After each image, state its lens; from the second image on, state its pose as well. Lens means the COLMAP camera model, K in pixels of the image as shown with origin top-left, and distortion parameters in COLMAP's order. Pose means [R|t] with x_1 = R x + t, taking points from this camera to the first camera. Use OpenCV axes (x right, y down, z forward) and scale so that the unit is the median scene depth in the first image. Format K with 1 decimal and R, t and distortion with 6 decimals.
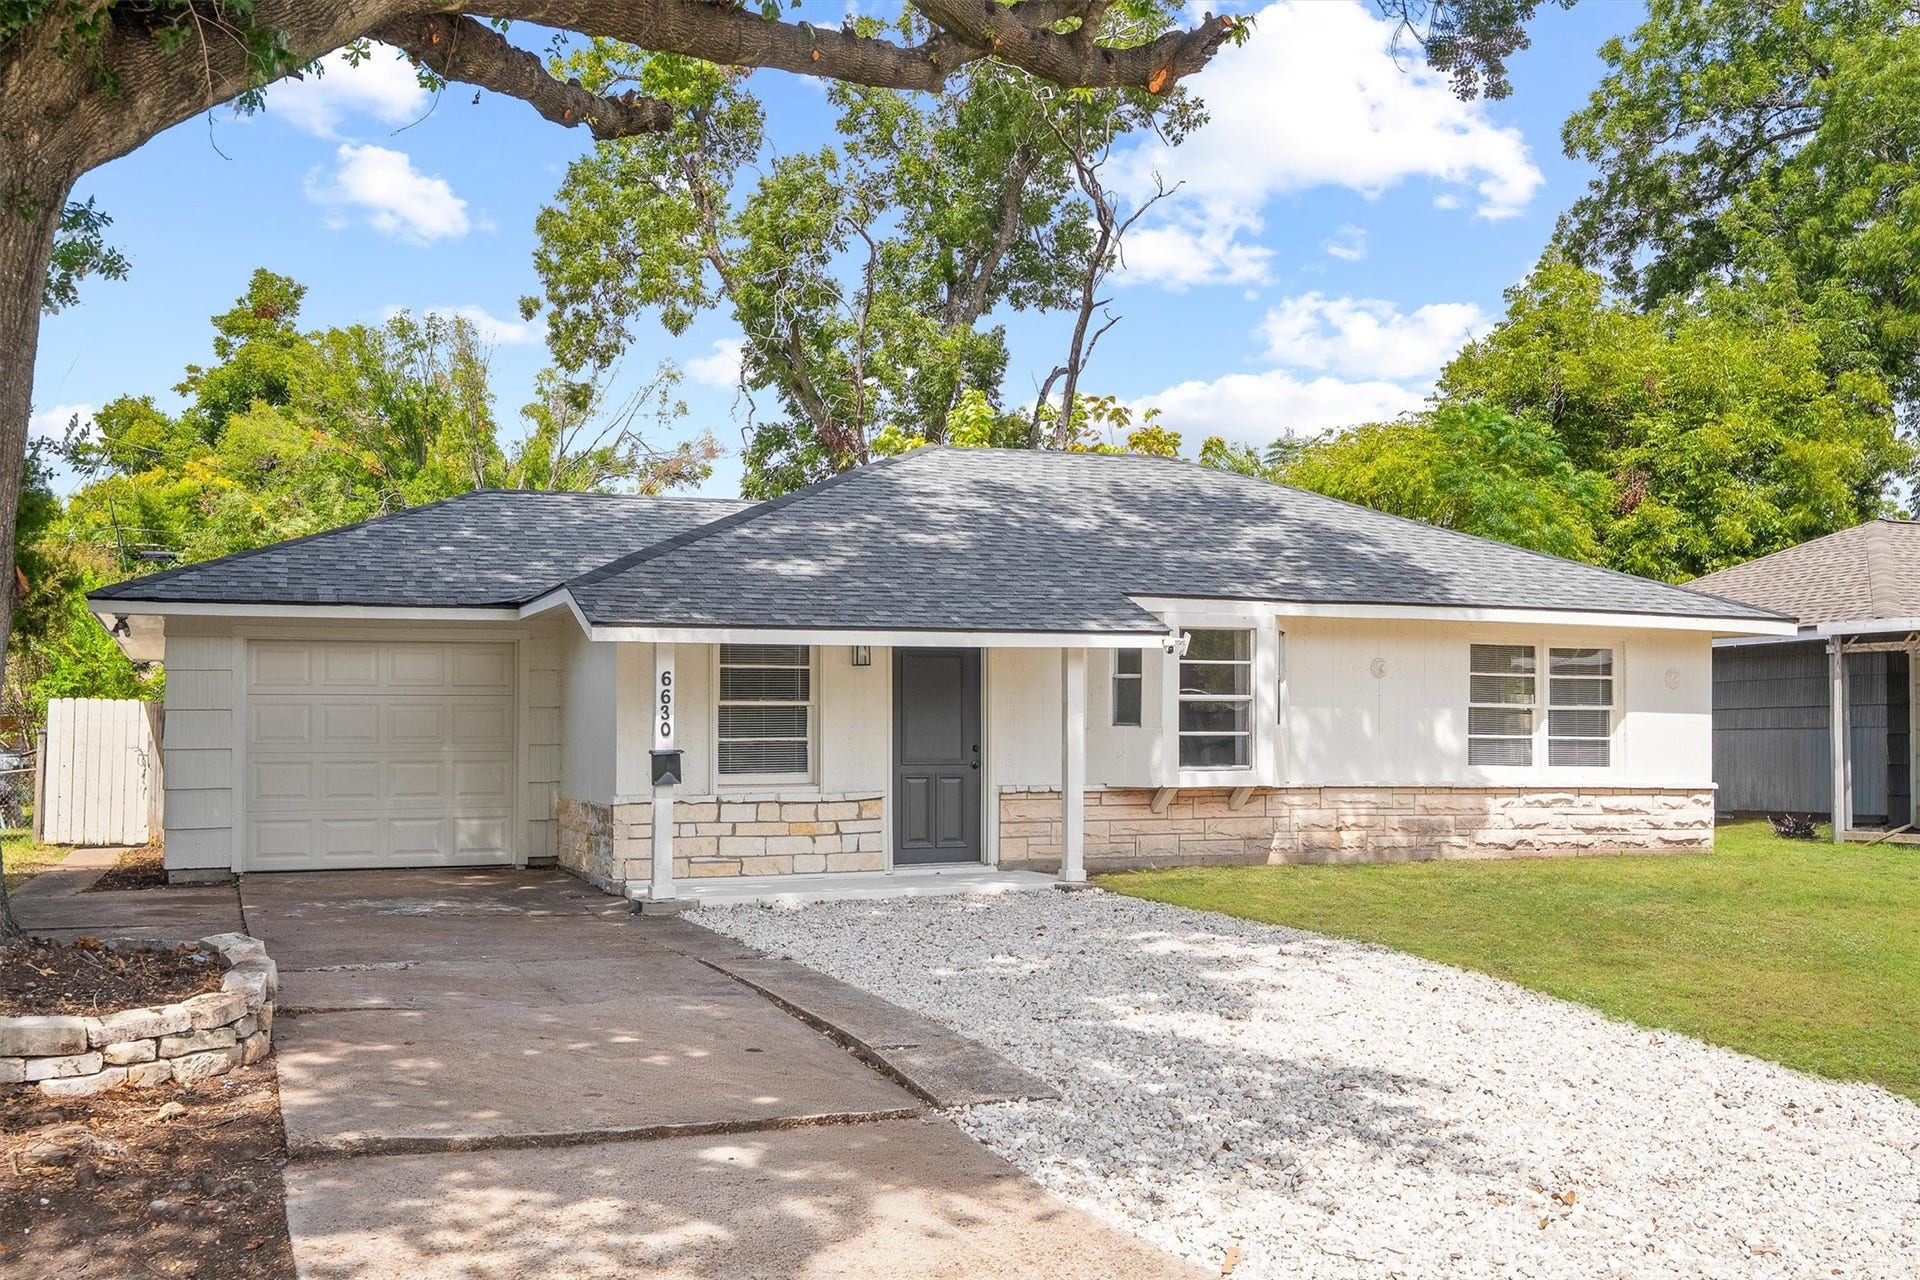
lens RADIAL K [[1868.1, 0, 972.8], [0, 1868.1, 660.5], [0, 0, 1]] dist [0.002282, -0.014588]
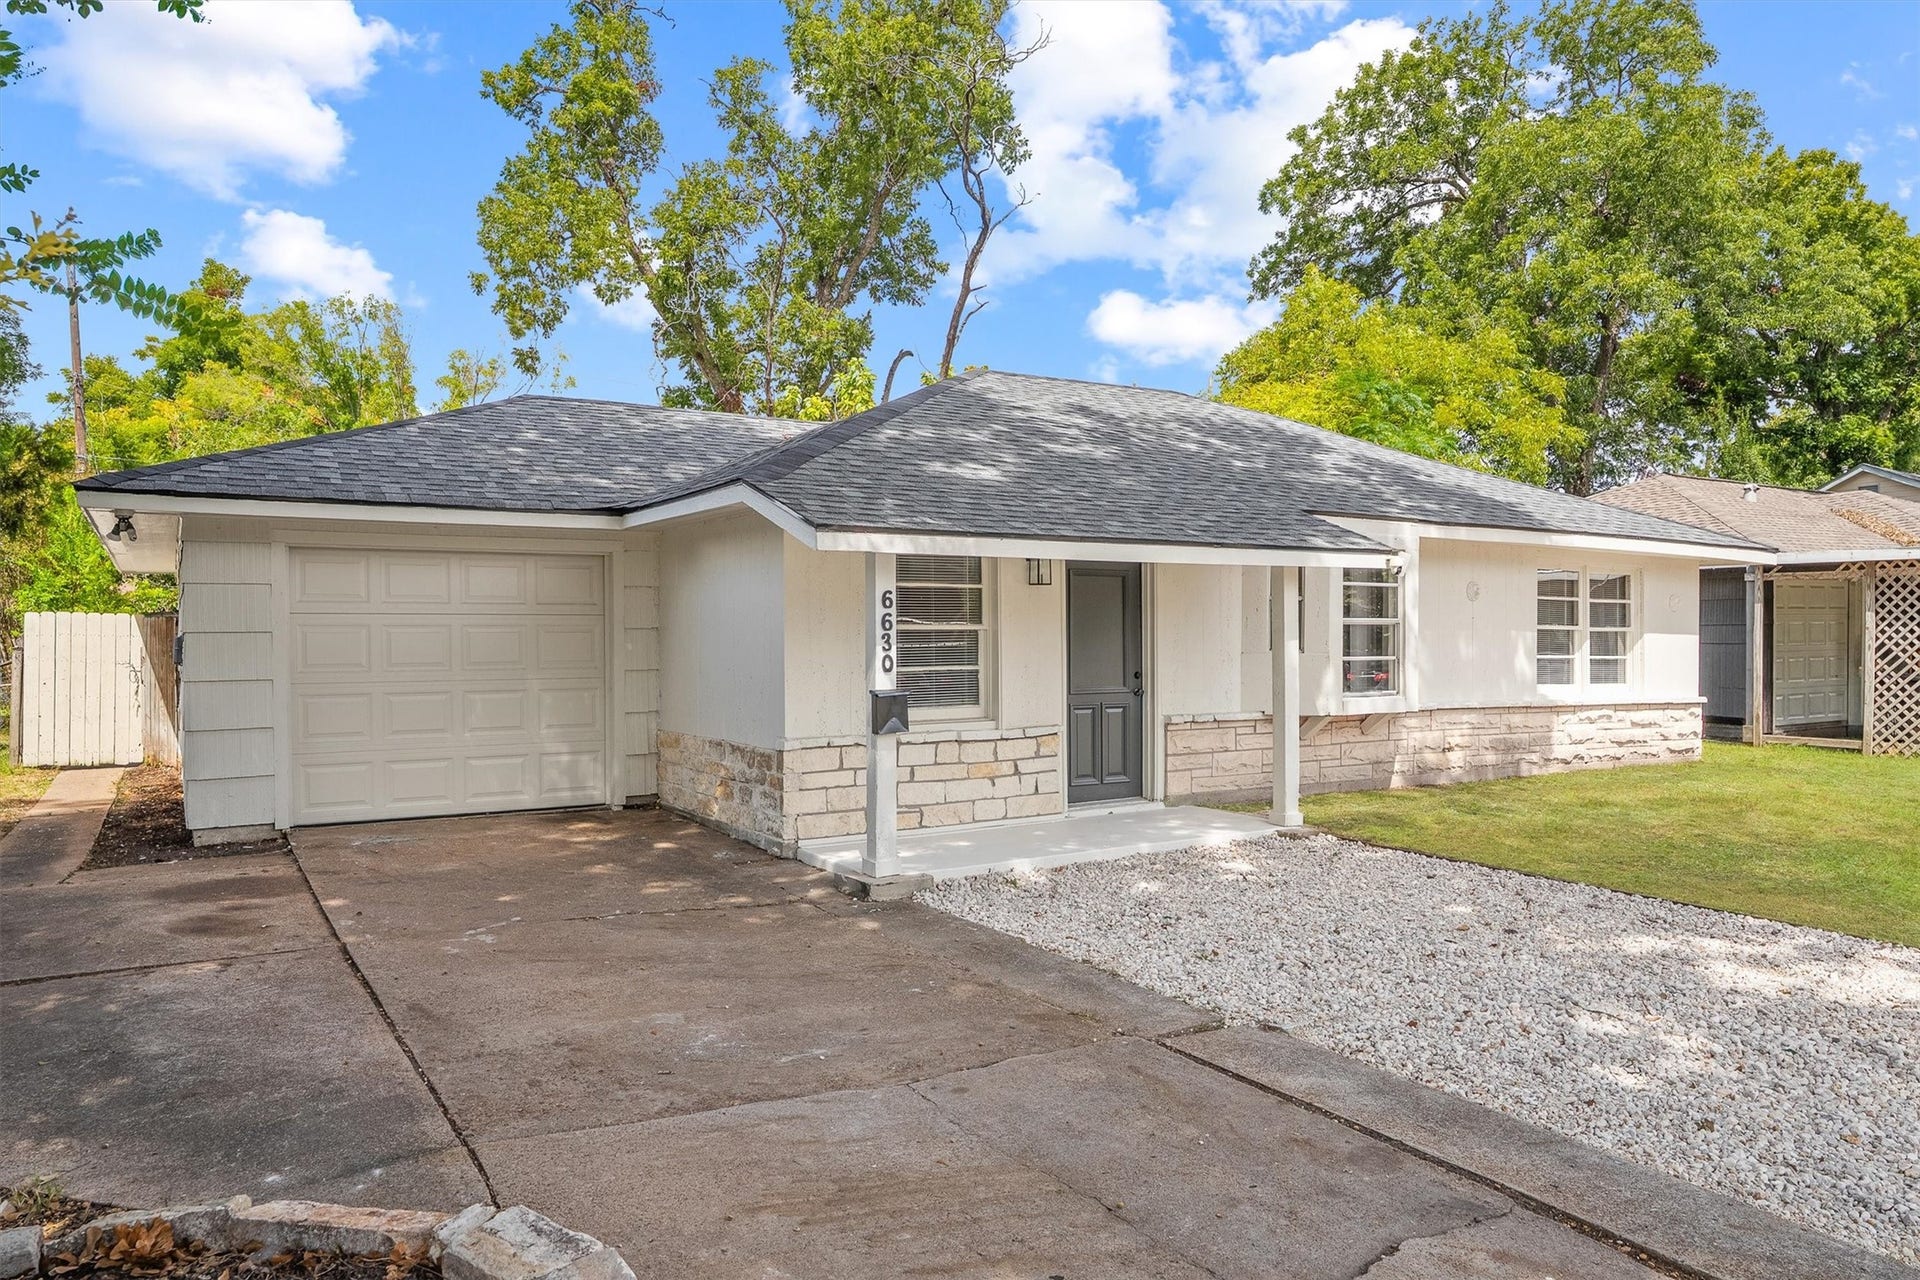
lens RADIAL K [[1261.8, 0, 960.0], [0, 1261.8, 640.0], [0, 0, 1]] dist [-0.002157, 0.000809]
pose [[0.984297, 0.000699, 0.176518, -0.185163], [-0.008907, 0.998915, 0.045713, 0.001612], [-0.176295, -0.046568, 0.983235, 0.377676]]
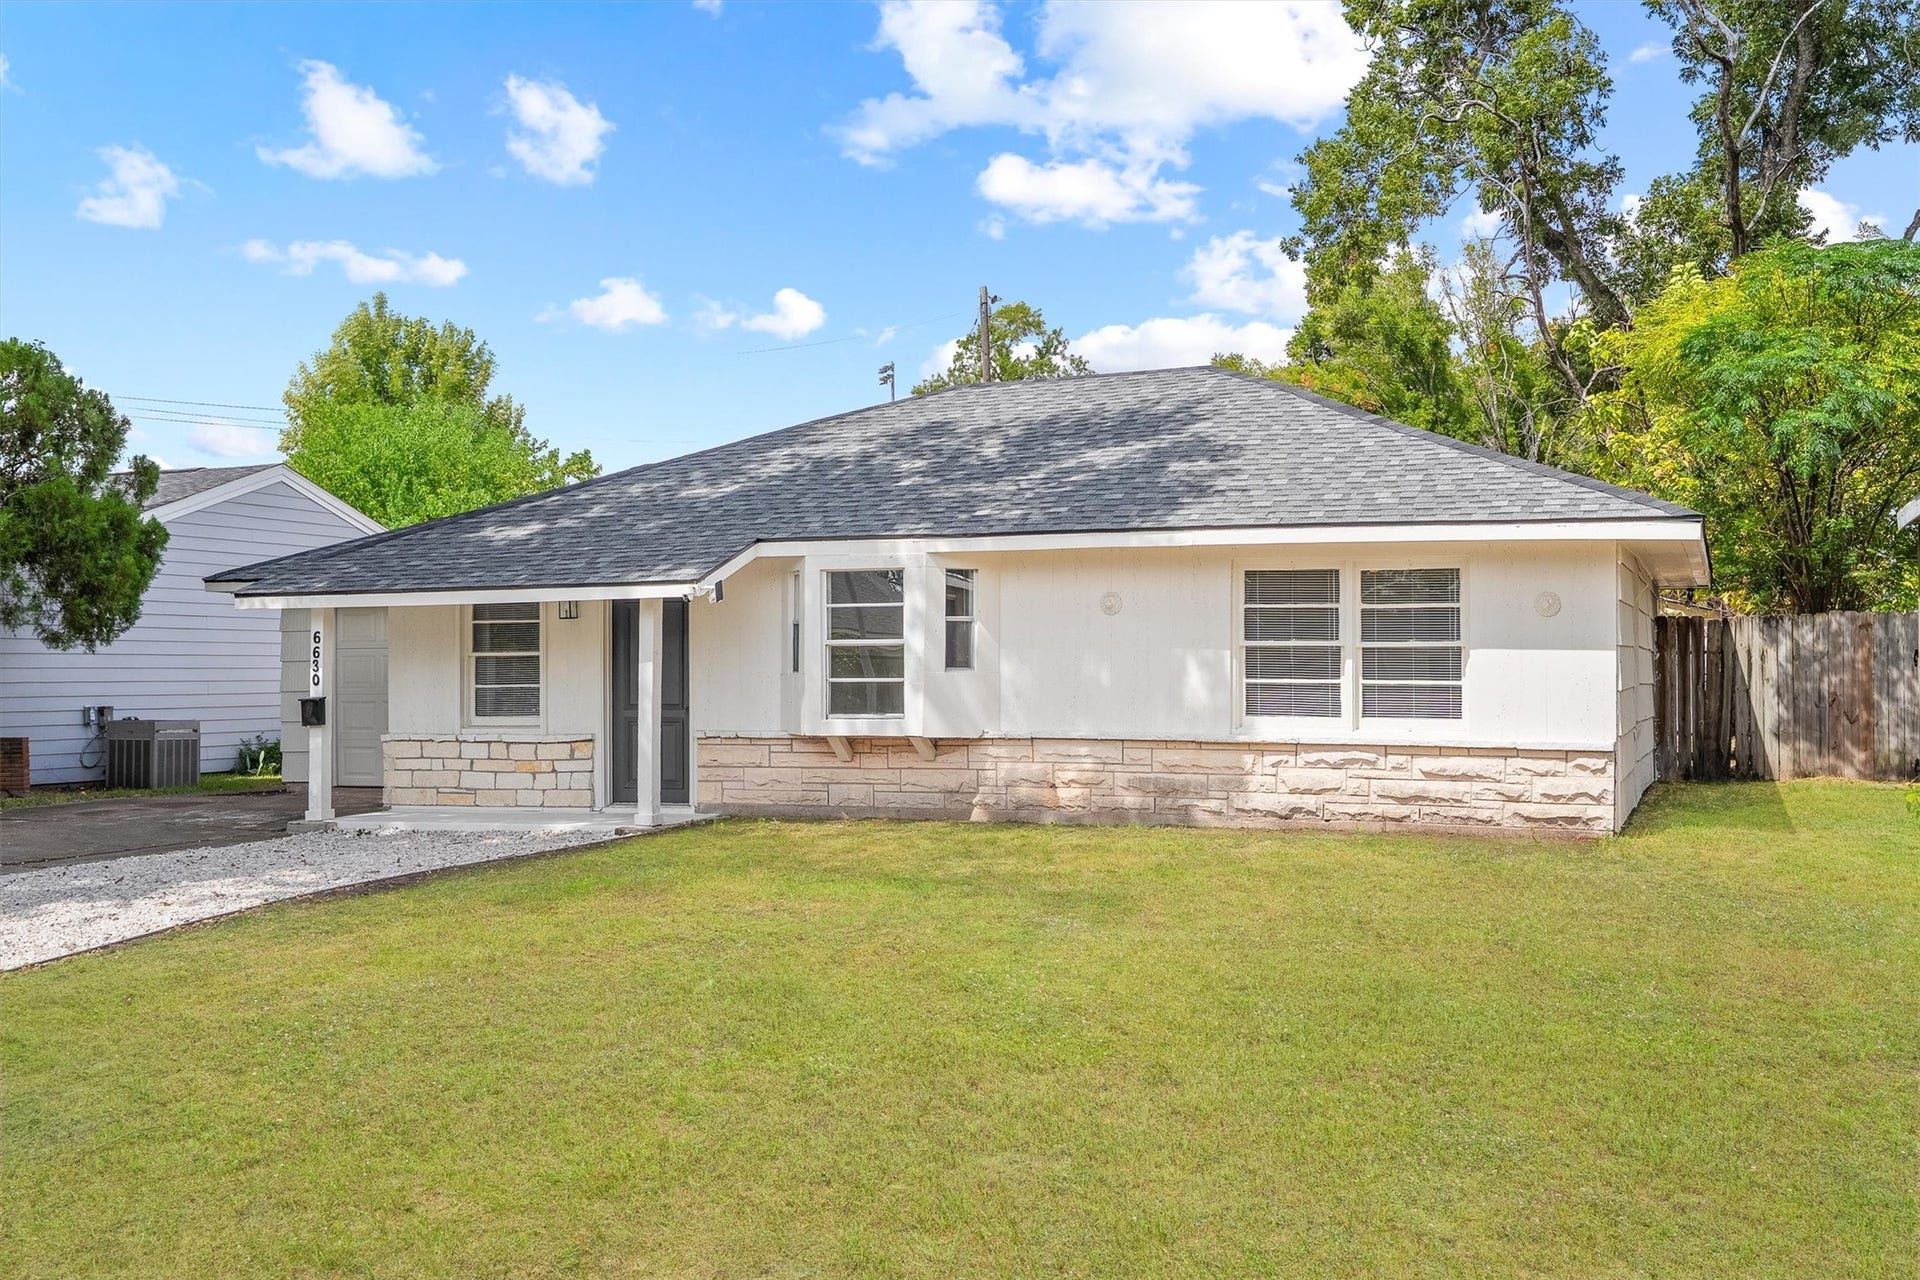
lens RADIAL K [[1868.1, 0, 972.8], [0, 1868.1, 660.5], [0, 0, 1]] dist [0.002282, -0.014588]
pose [[0.747963, -0.006122, -0.663712, 0.765589], [0.034262, 0.998980, 0.029396, 0.002754], [0.662855, -0.044727, 0.747411, 0.309172]]
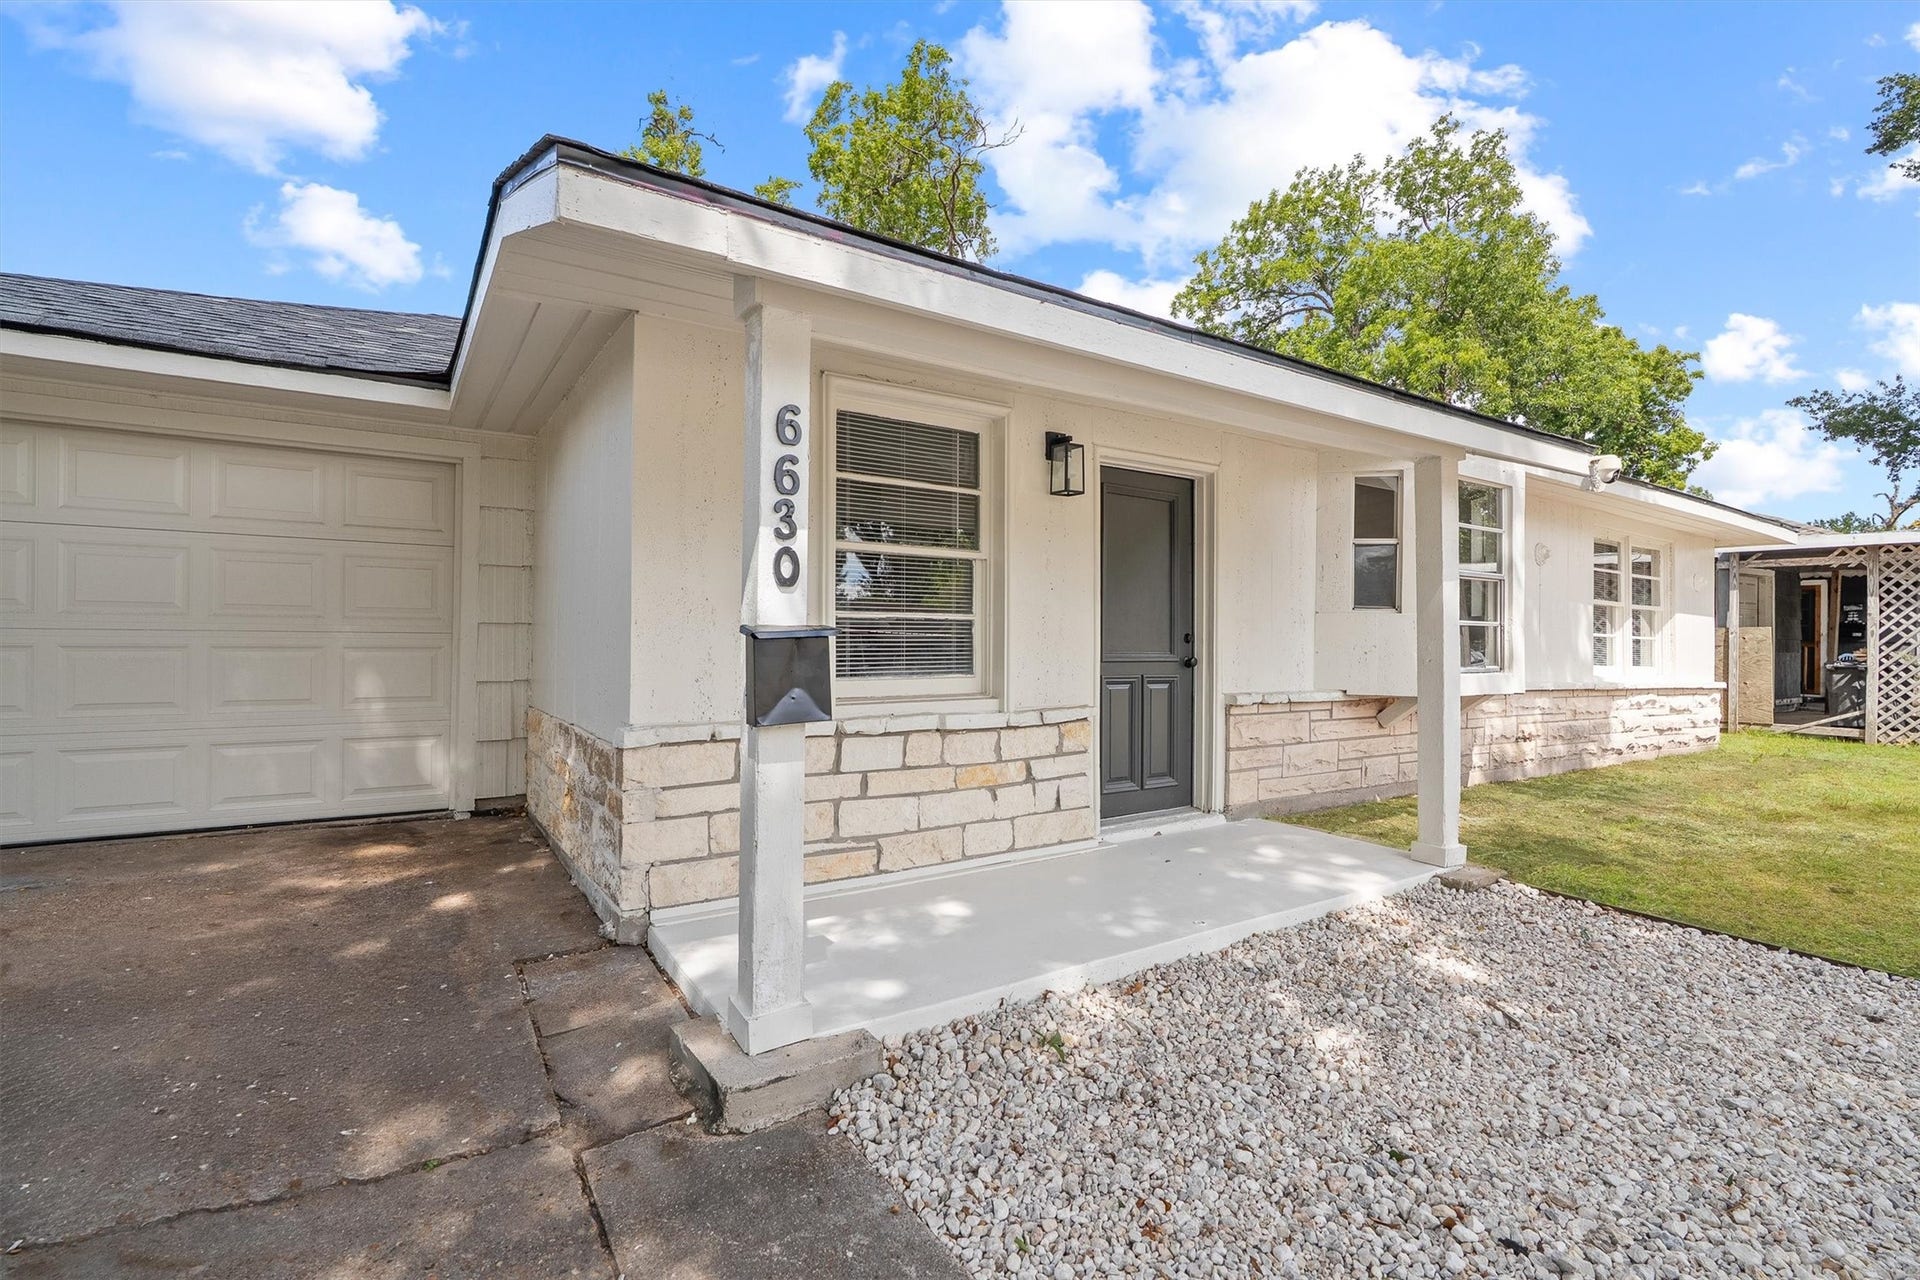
lens RADIAL K [[858.7, 0, 961.6], [0, 858.7, 641.2], [0, 0, 1]] dist [-0.008824, 0.006328]
pose [[0.979331, 0.013732, 0.201800, -0.133132], [-0.022585, 0.998878, 0.041635, 0.035024], [-0.201001, -0.045332, 0.978541, 0.673995]]
